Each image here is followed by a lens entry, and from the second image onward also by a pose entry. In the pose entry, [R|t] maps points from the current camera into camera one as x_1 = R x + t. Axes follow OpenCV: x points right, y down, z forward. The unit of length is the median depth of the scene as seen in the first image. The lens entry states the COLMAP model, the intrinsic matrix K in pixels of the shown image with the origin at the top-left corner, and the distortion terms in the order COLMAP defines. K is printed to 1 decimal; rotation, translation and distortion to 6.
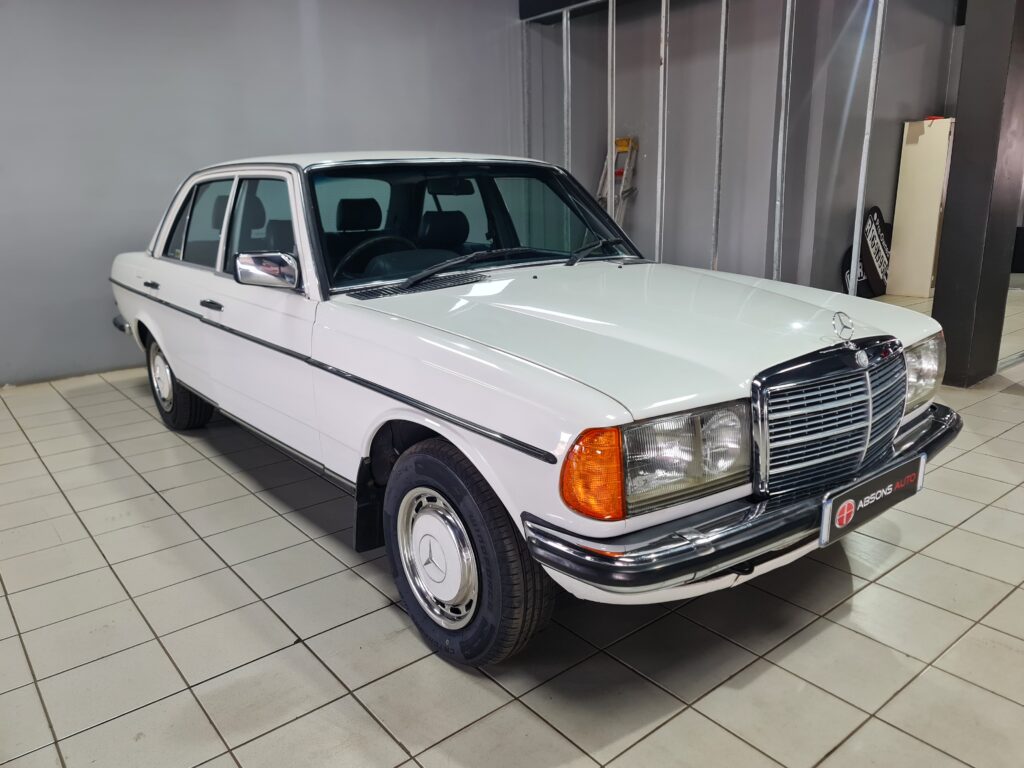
lens RADIAL K [[762.0, 0, 519.0], [0, 762.0, 373.5], [0, 0, 1]] dist [0.048351, -0.046071]
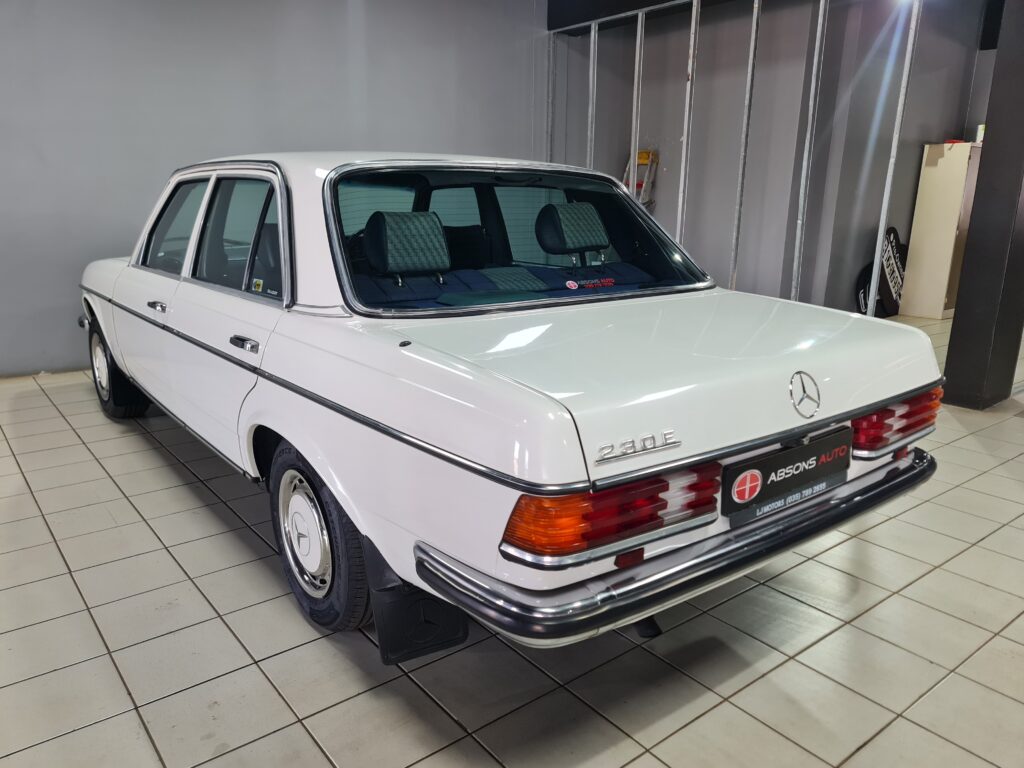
lens RADIAL K [[762.0, 0, 505.8], [0, 762.0, 386.7], [0, 0, 1]] dist [0.048351, -0.046071]
pose [[0.999219, 0.037689, -0.011889, -0.028863], [-0.037560, 0.999235, 0.010871, -0.000439], [0.012289, -0.010416, 0.999870, -0.021884]]
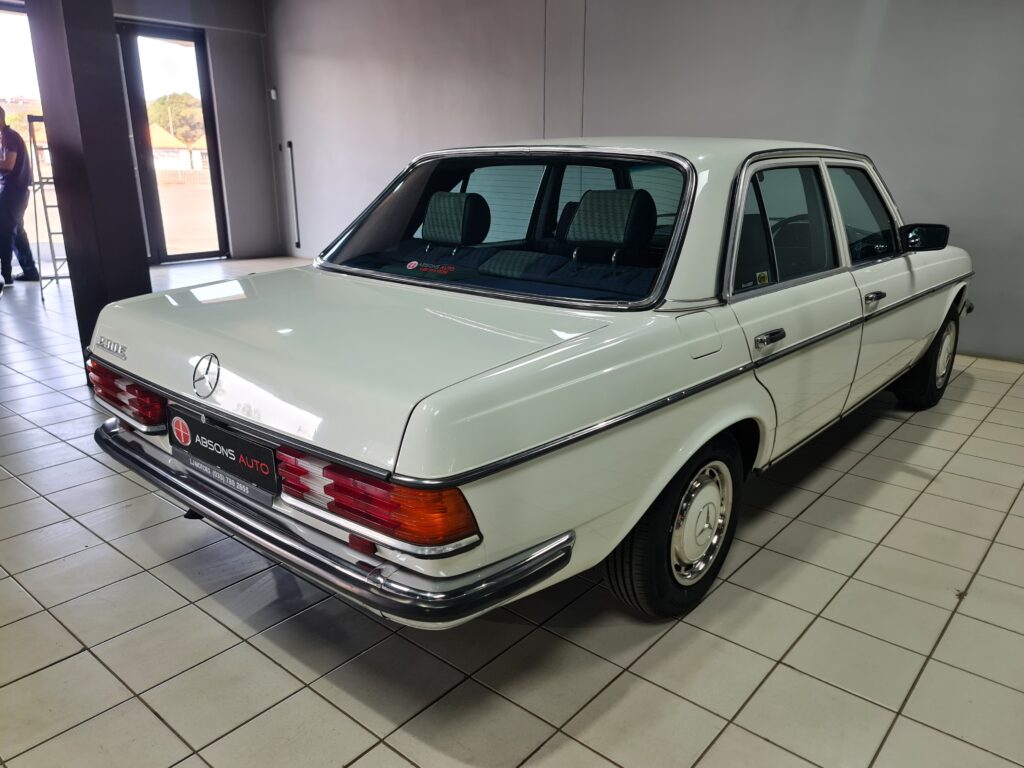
lens RADIAL K [[762.0, 0, 519.1], [0, 762.0, 391.2], [0, 0, 1]] dist [0.048351, -0.046071]
pose [[0.190864, 0.307837, -0.932098, 1.881547], [-0.243145, 0.934789, 0.258938, -0.459770], [0.951026, 0.177214, 0.253267, 1.521172]]
